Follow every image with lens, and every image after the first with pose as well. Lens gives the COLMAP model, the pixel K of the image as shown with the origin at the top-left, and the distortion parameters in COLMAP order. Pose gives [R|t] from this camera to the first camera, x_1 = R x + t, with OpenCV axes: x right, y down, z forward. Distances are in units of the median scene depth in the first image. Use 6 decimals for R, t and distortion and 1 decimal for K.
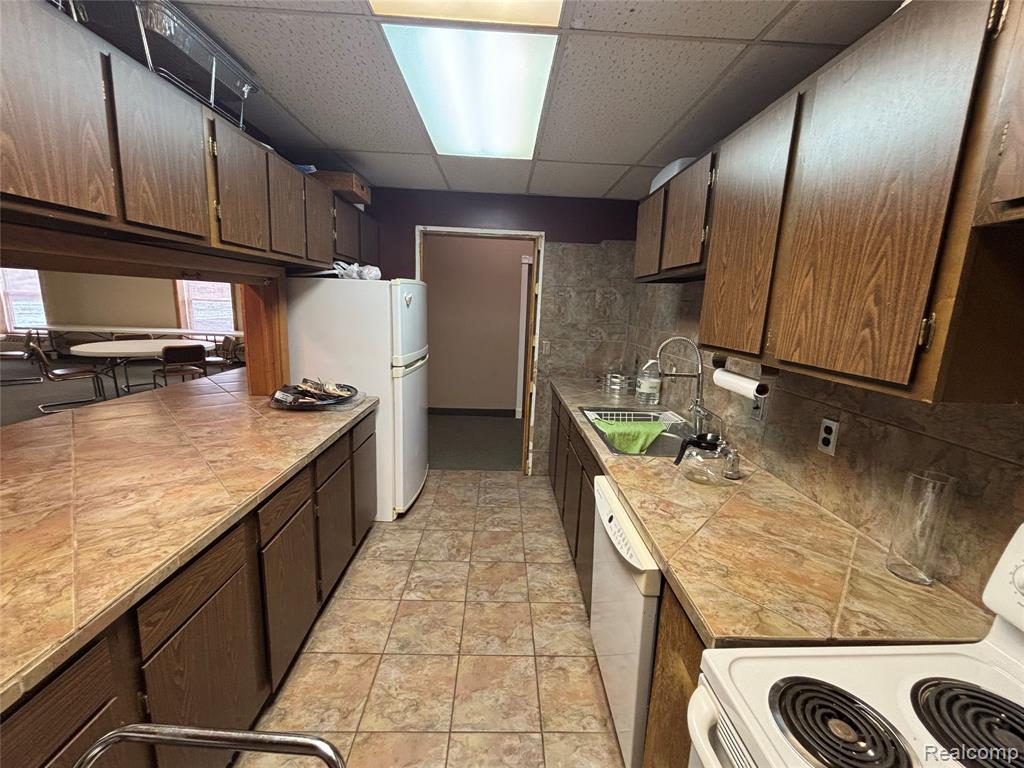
lens RADIAL K [[413.5, 0, 509.0], [0, 413.5, 379.9], [0, 0, 1]] dist [0.002751, -0.000315]
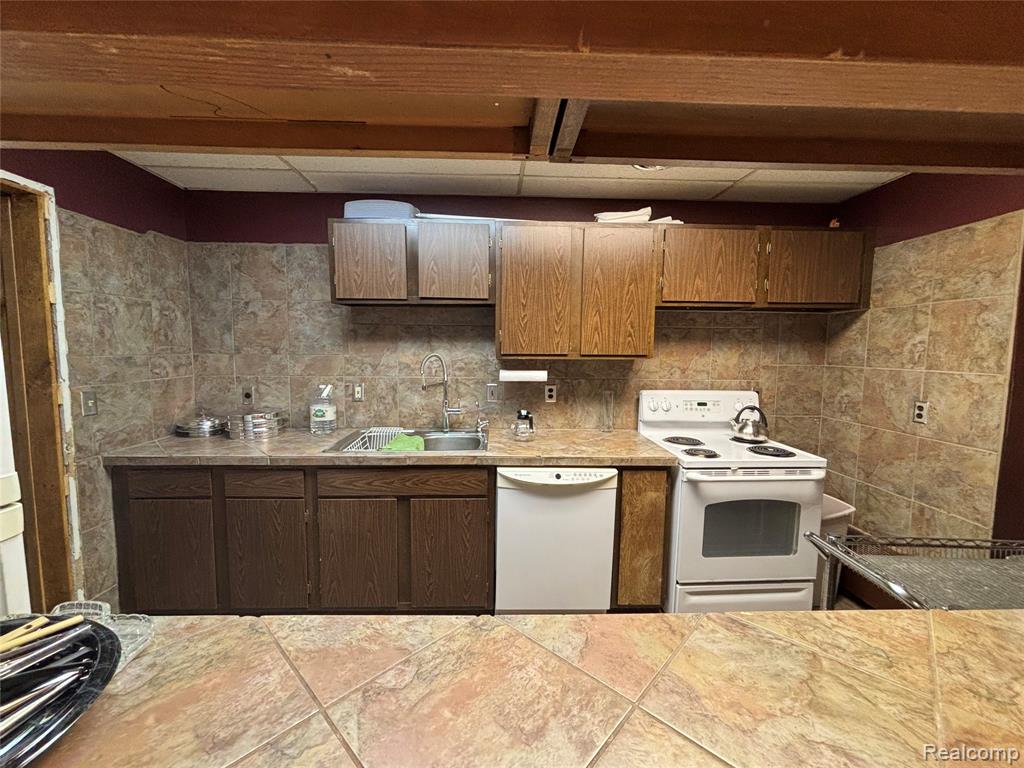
lens RADIAL K [[413.5, 0, 512.4], [0, 413.5, 379.7], [0, 0, 1]] dist [0.002751, -0.000315]
pose [[-0.015152, -0.121158, 0.992518, -0.838747], [0.172349, 0.977458, 0.121951, -0.143119], [-0.984919, 0.172907, 0.006071, 0.810448]]
